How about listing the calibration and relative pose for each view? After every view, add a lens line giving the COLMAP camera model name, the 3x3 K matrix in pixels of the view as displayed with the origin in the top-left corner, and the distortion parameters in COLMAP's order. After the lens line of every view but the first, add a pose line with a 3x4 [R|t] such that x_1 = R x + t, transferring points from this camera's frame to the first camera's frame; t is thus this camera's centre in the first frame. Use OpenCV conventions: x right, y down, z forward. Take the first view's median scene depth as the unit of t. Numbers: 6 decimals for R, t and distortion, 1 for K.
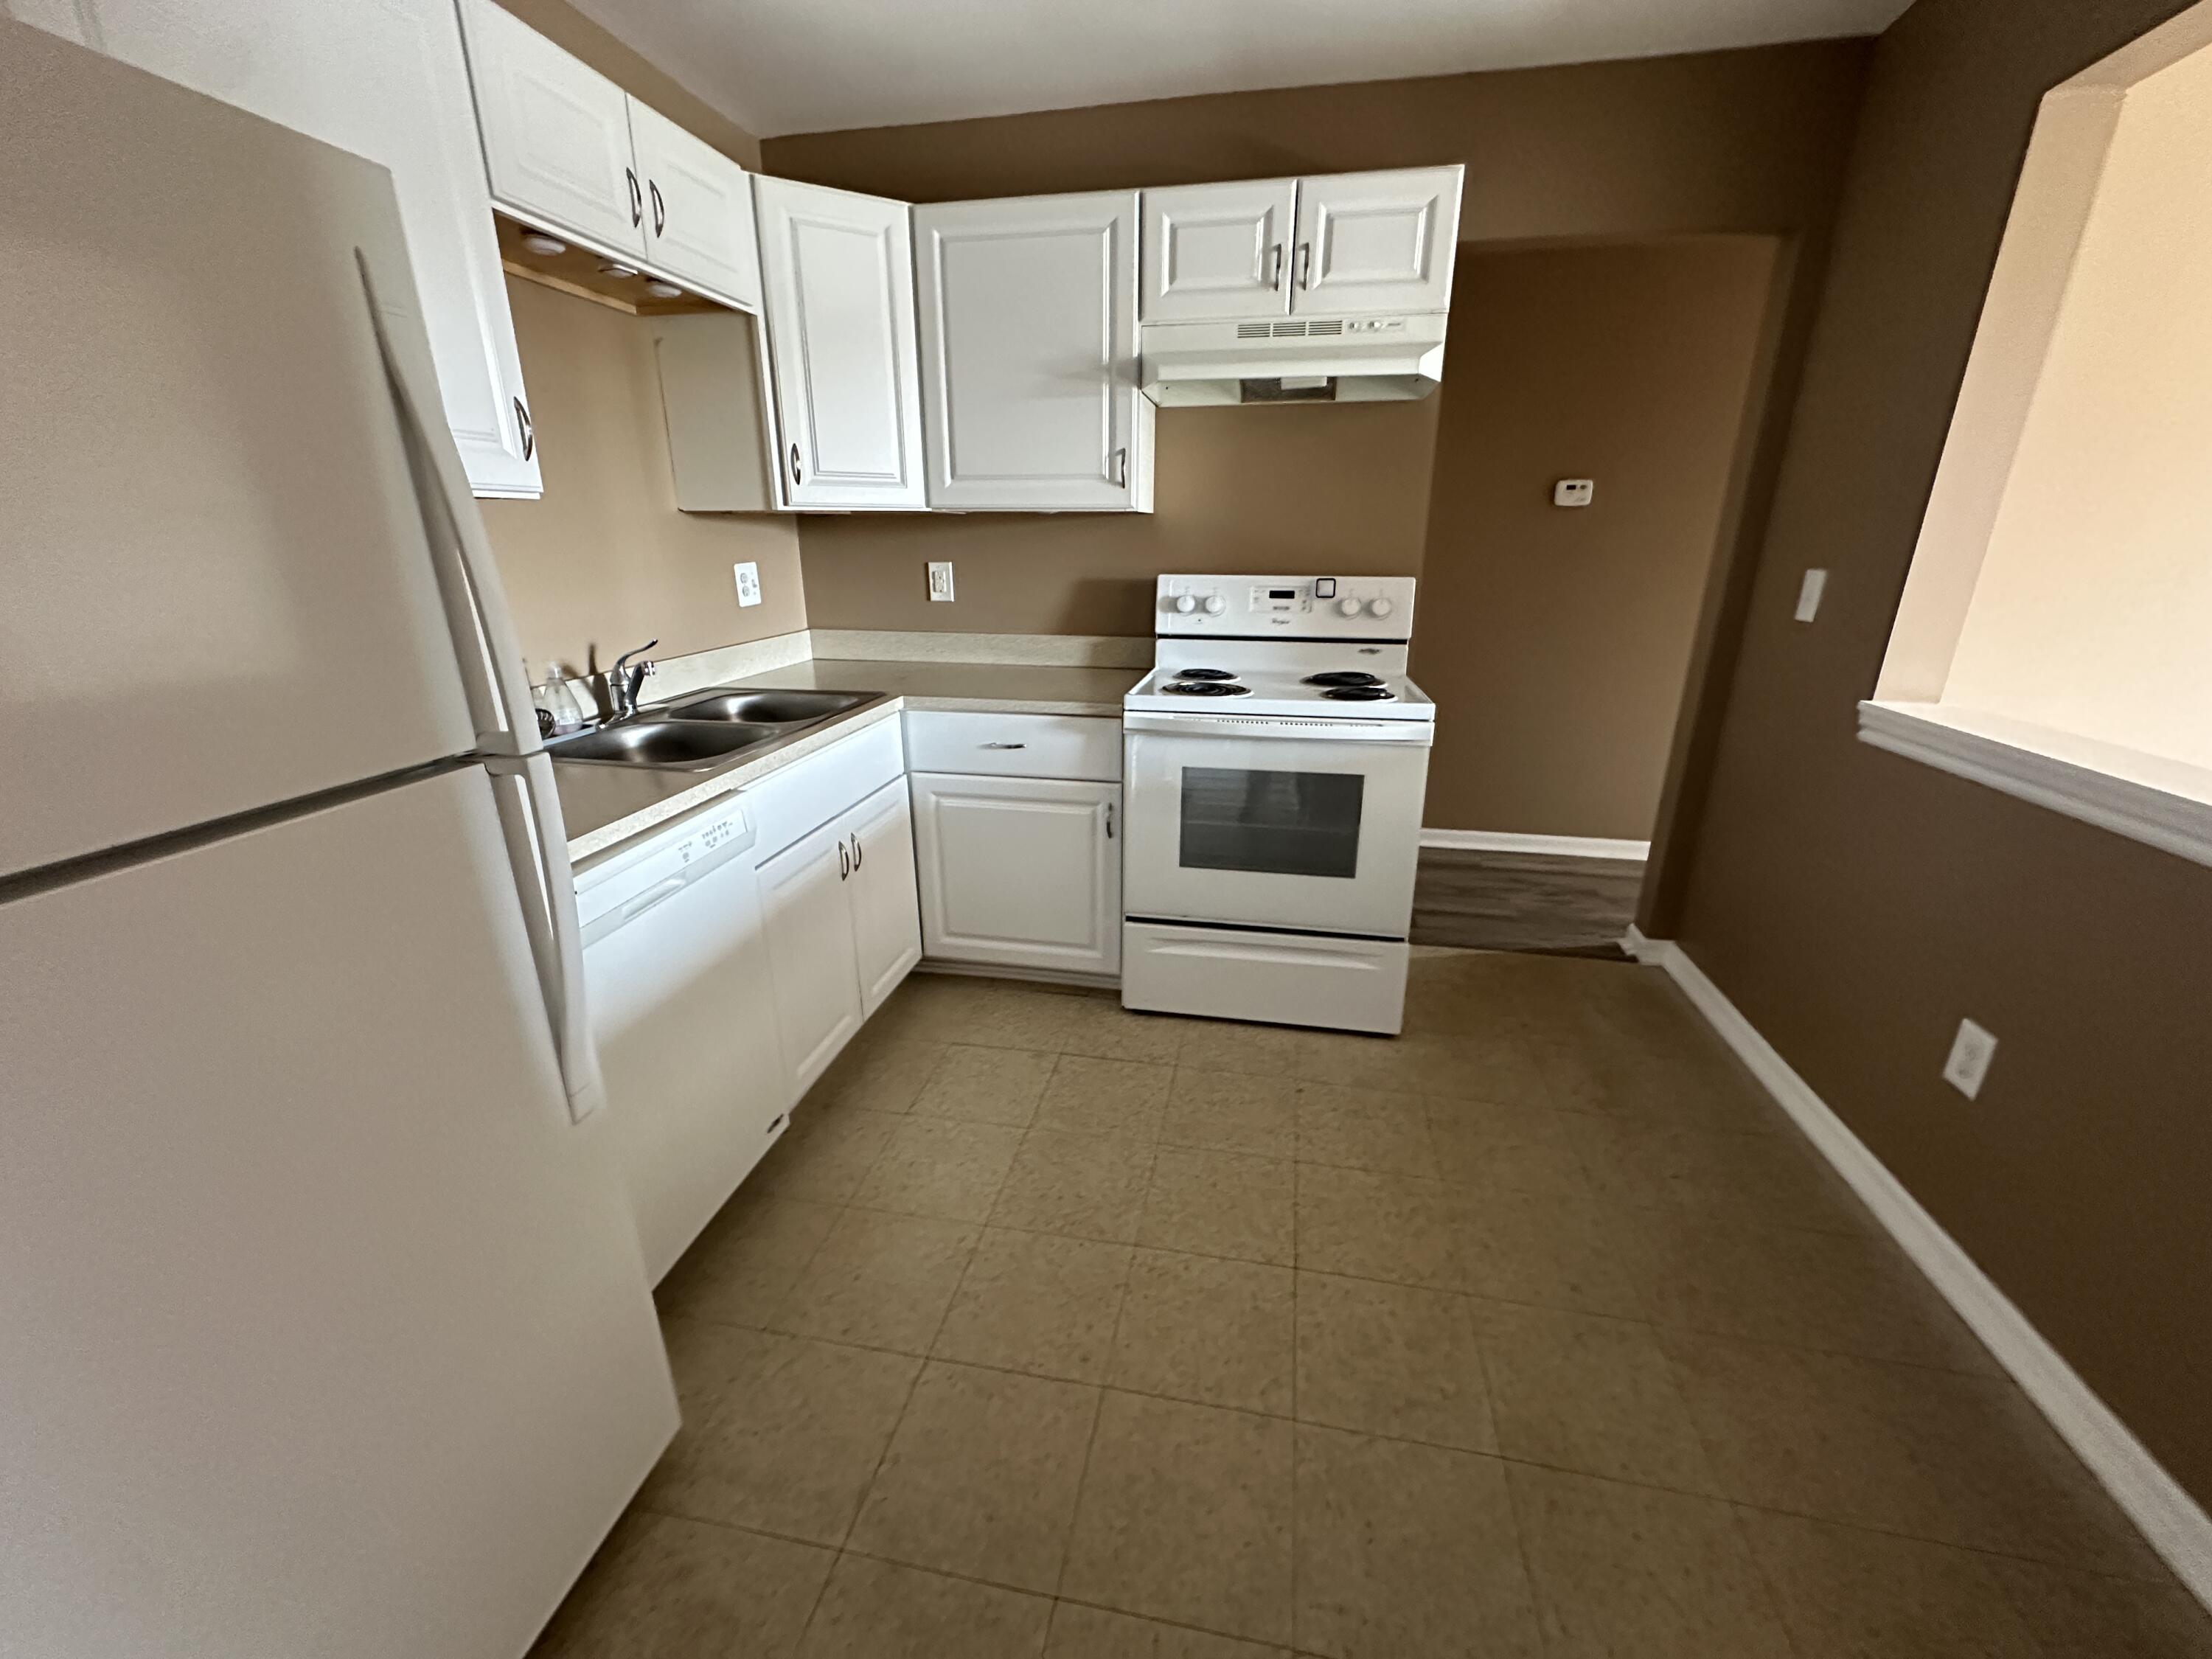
lens RADIAL K [[885.3, 0, 1107.4], [0, 885.3, 828.4], [0, 0, 1]] dist [-0.003347, 0.000781]
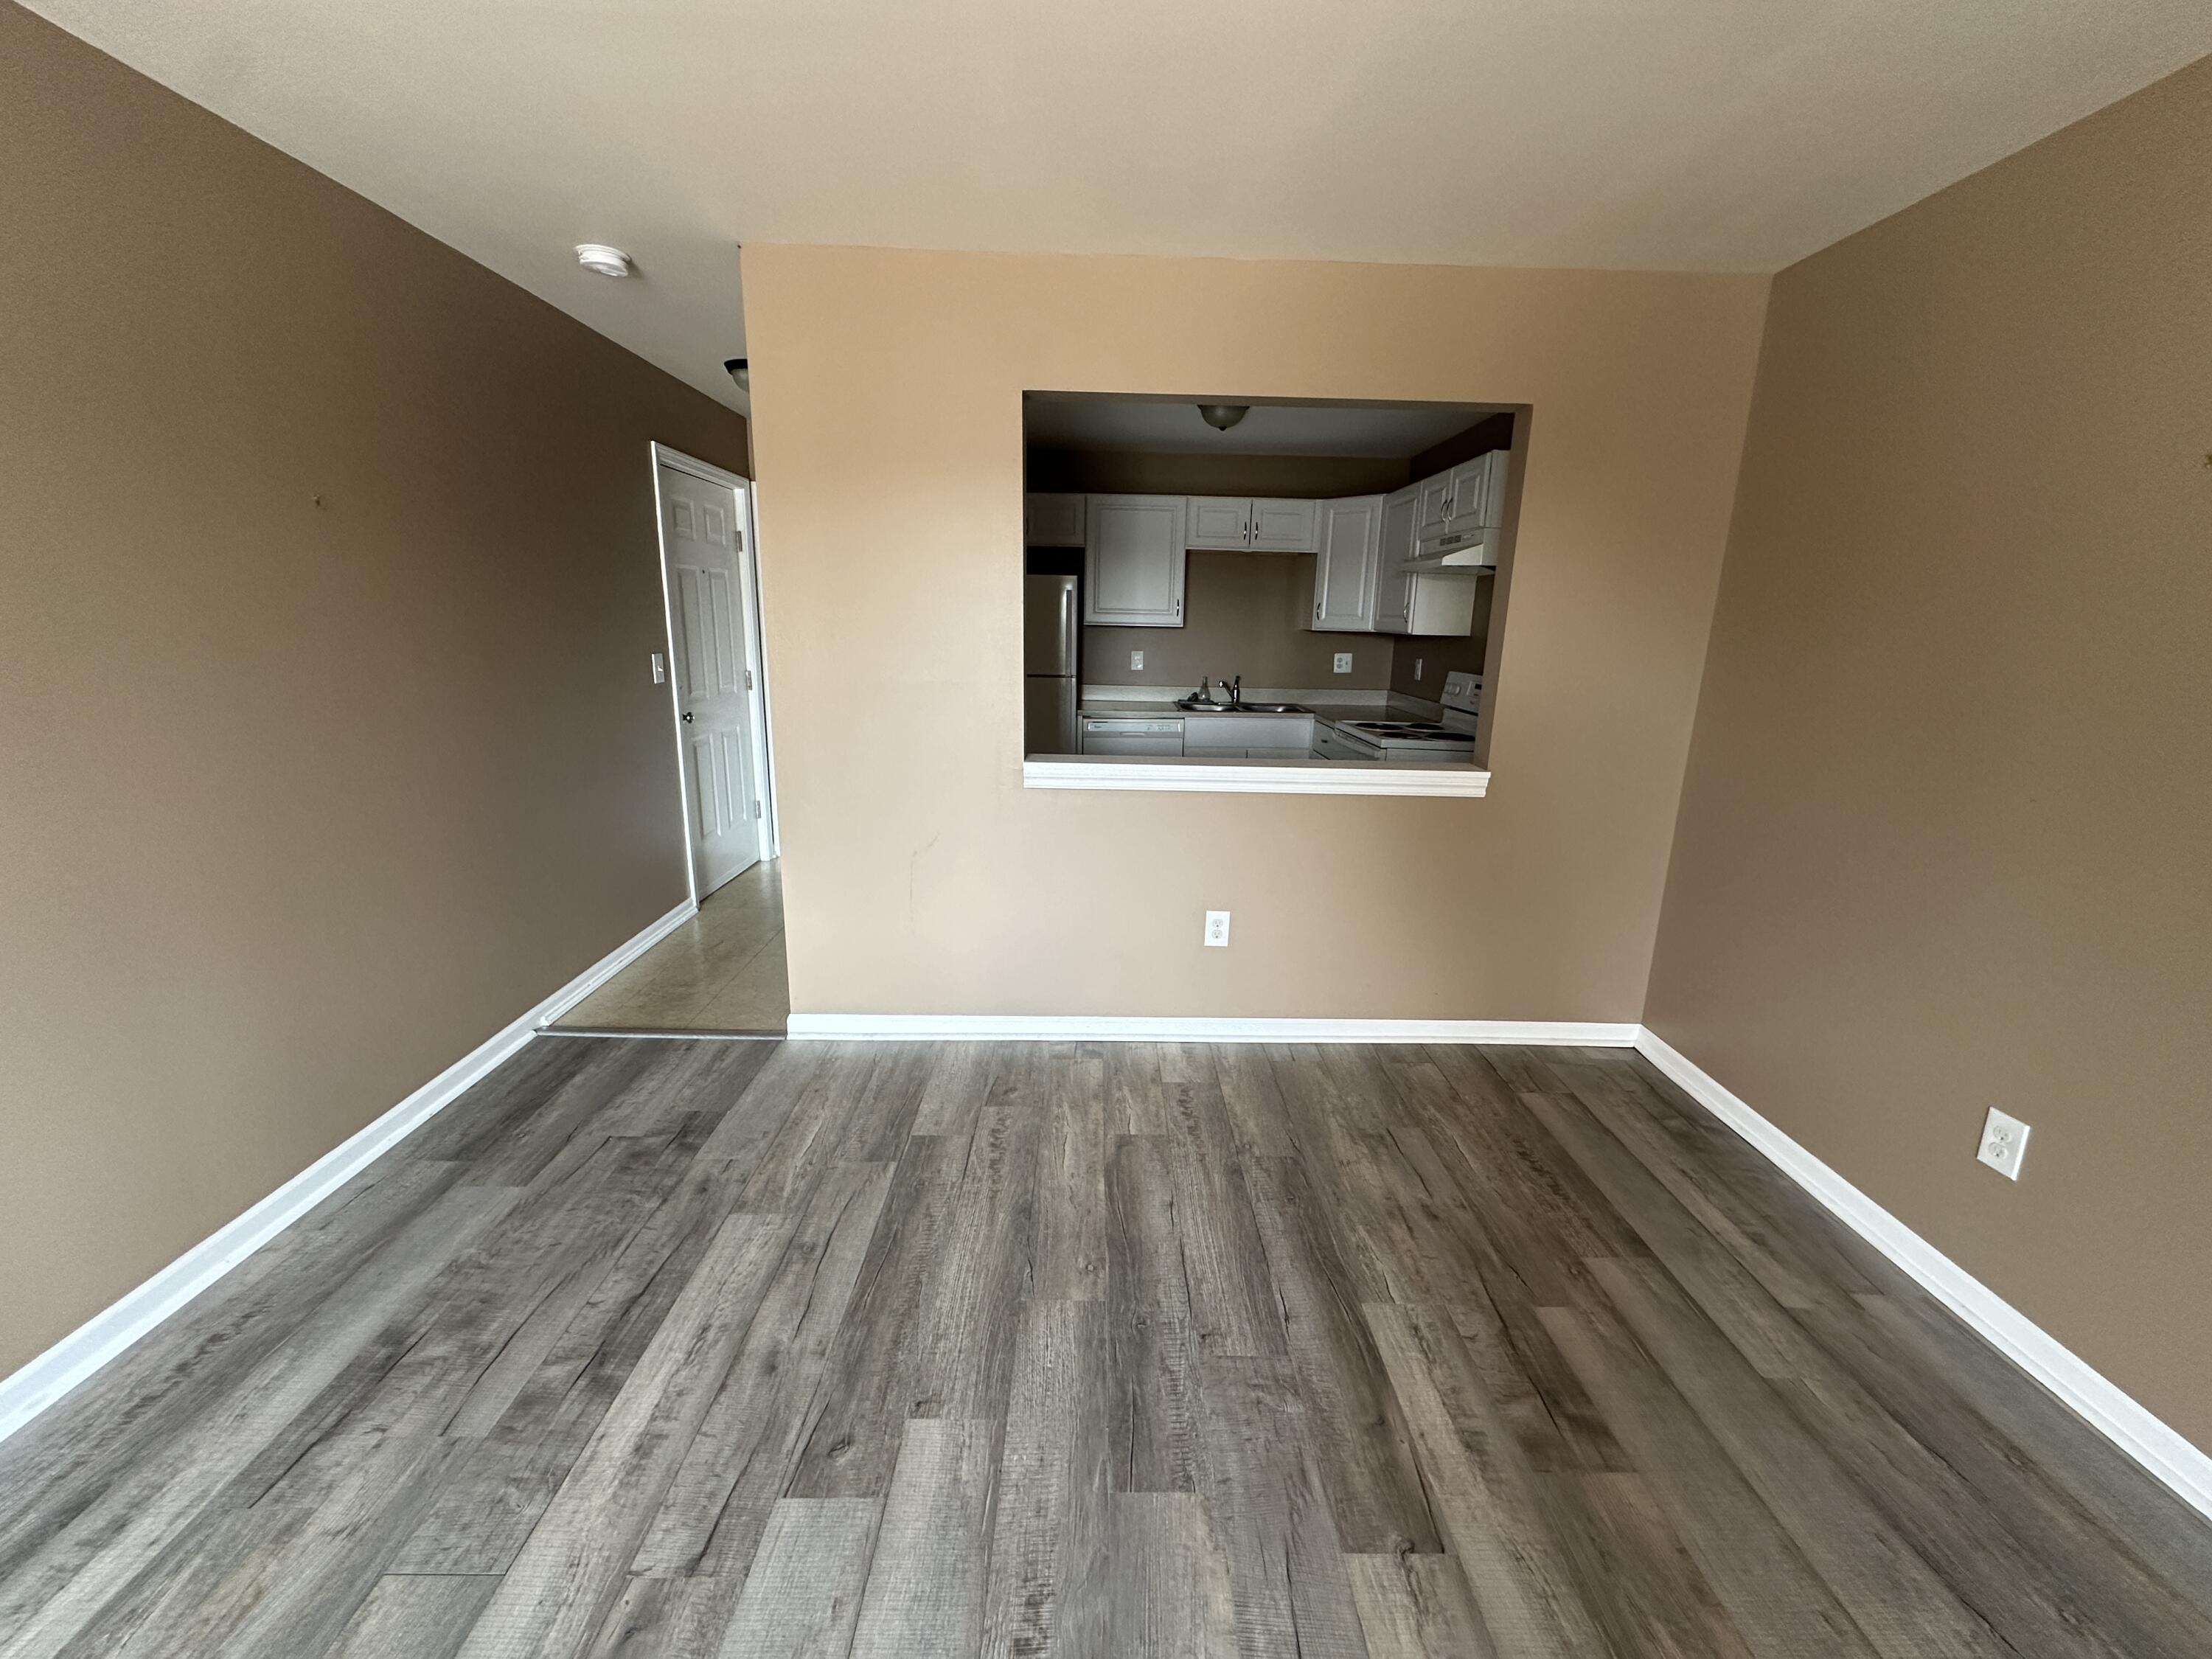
lens RADIAL K [[885.3, 0, 1107.4], [0, 885.3, 828.4], [0, 0, 1]] dist [-0.003347, 0.000781]
pose [[0.198183, 0.235536, -0.951444, 1.636632], [-0.338890, 0.927298, 0.158969, -0.058772], [0.919715, 0.290930, 0.263596, 0.045441]]
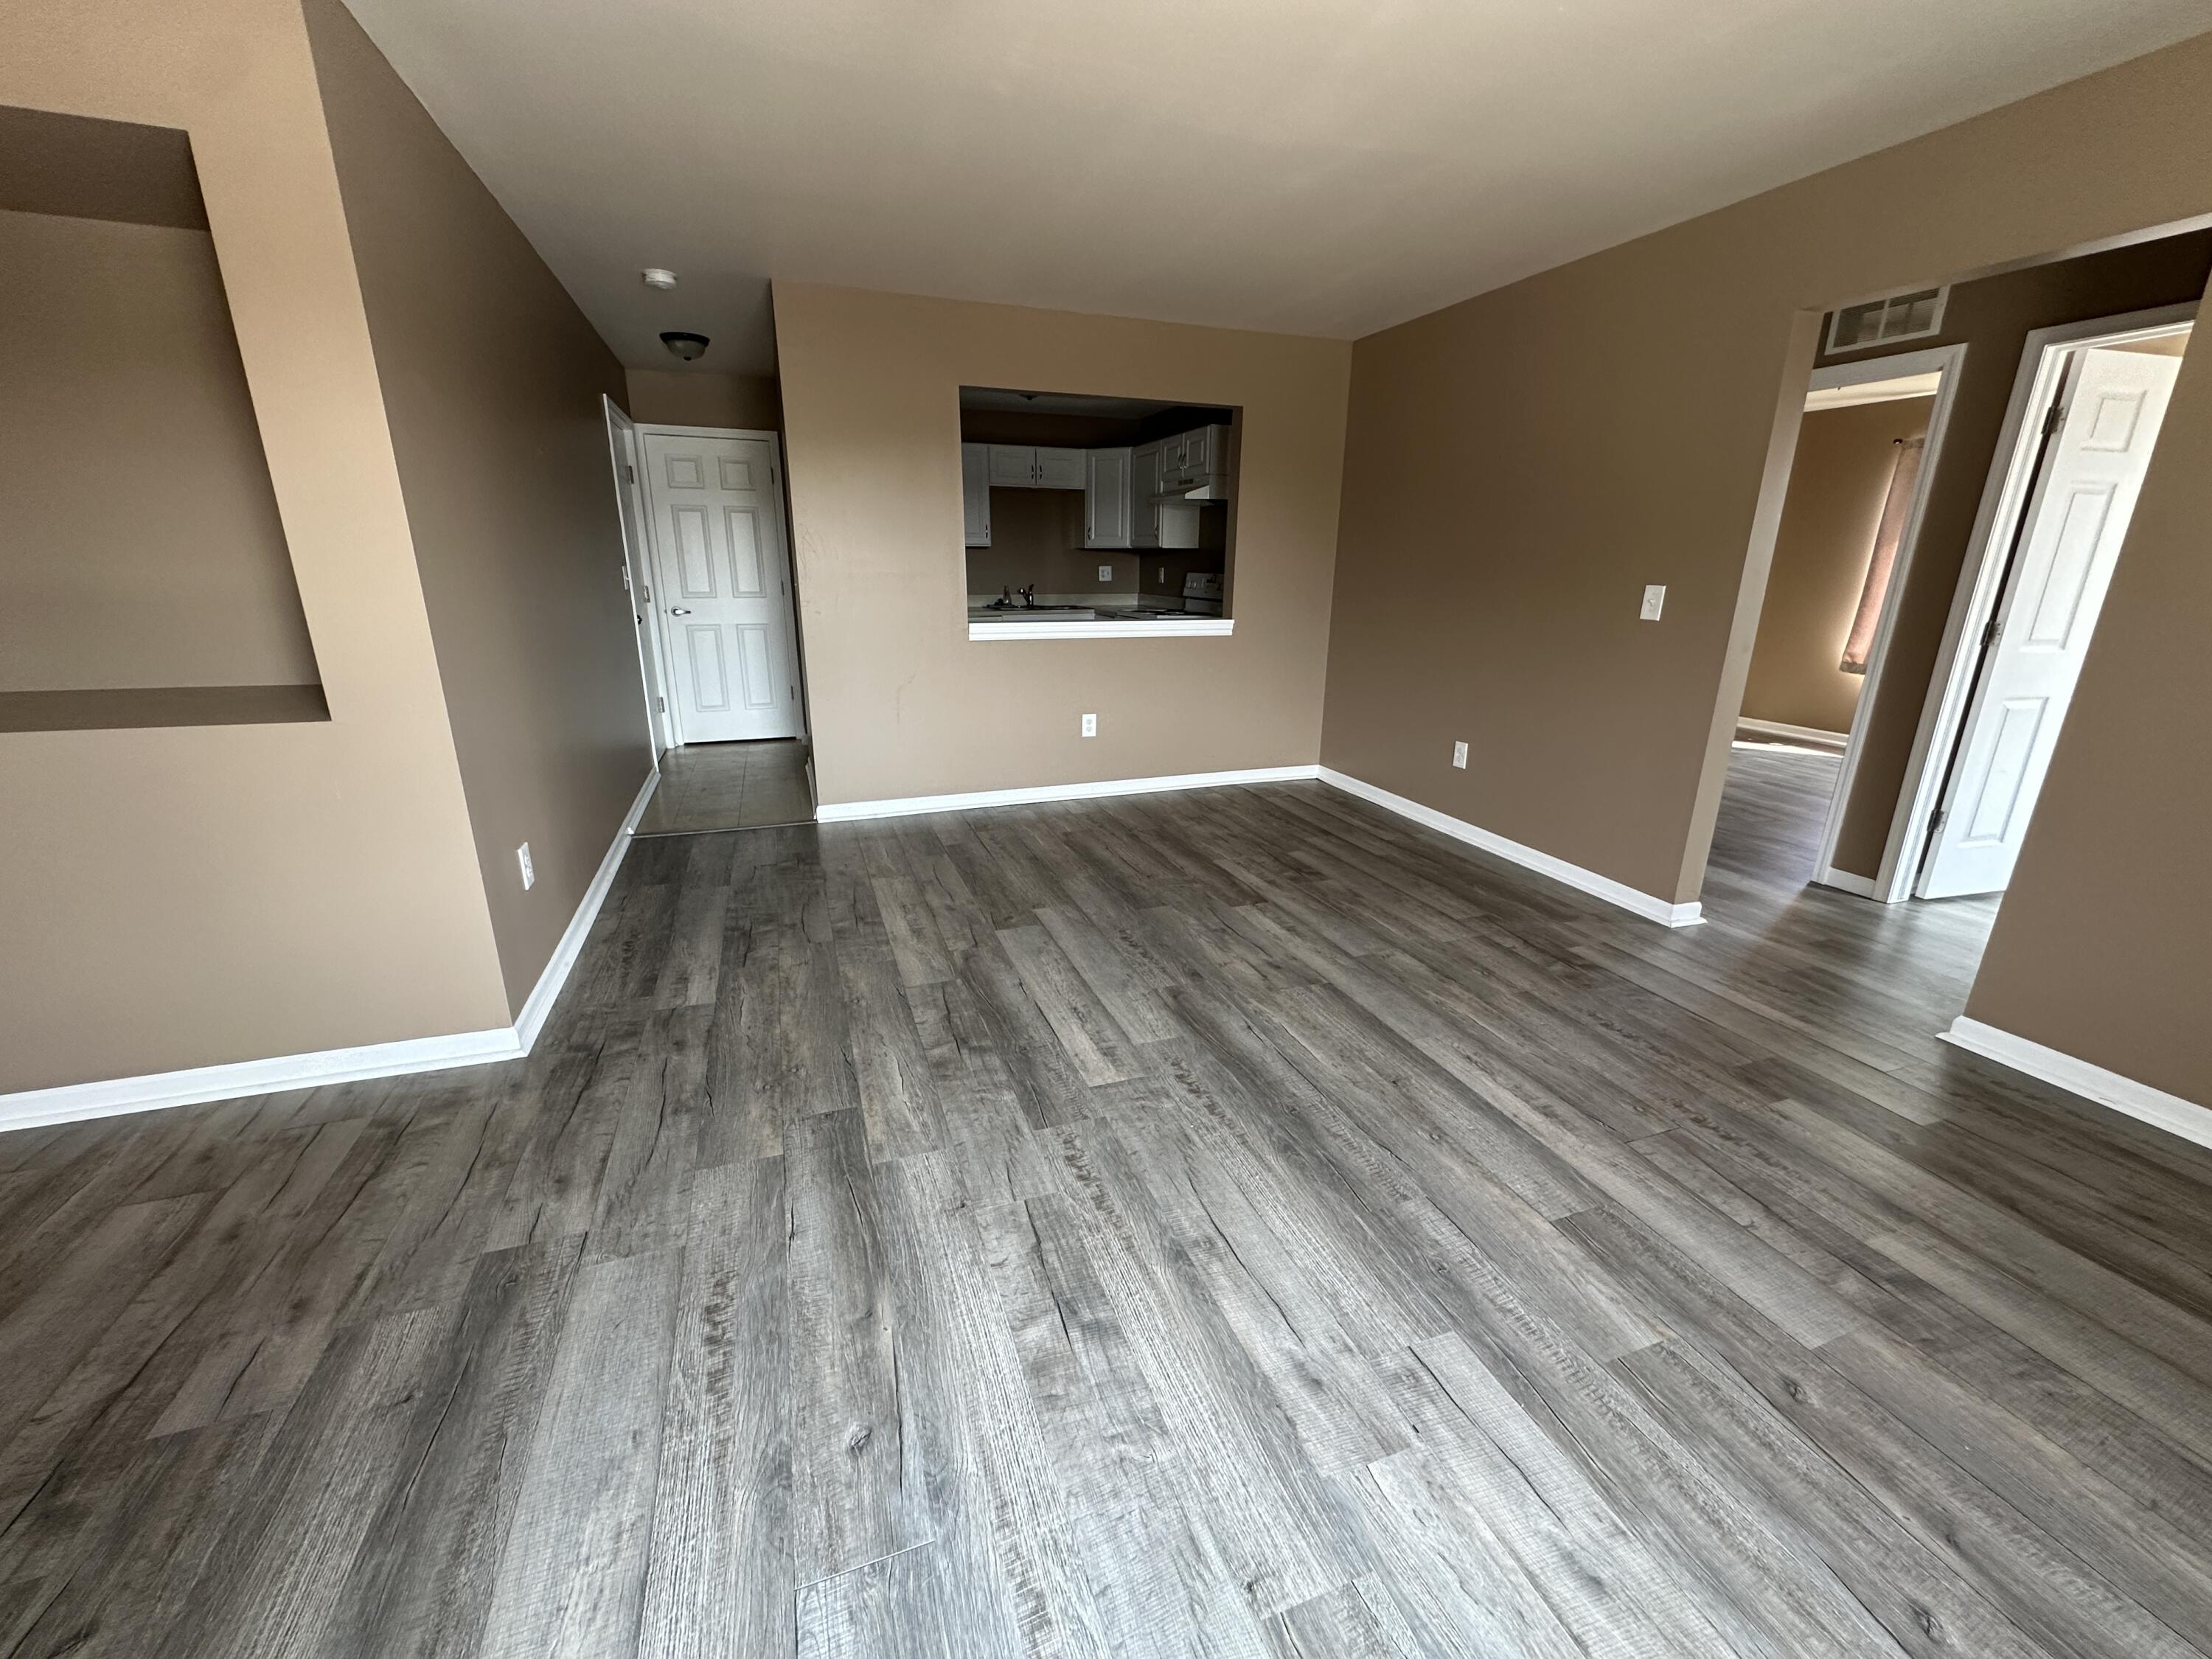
lens RADIAL K [[885.3, 0, 1107.4], [0, 885.3, 828.4], [0, 0, 1]] dist [-0.003347, 0.000781]
pose [[0.512031, 0.257415, -0.819489, 2.206603], [-0.288438, 0.950170, 0.118243, 0.167782], [0.809091, 0.175827, 0.560764, -0.457142]]
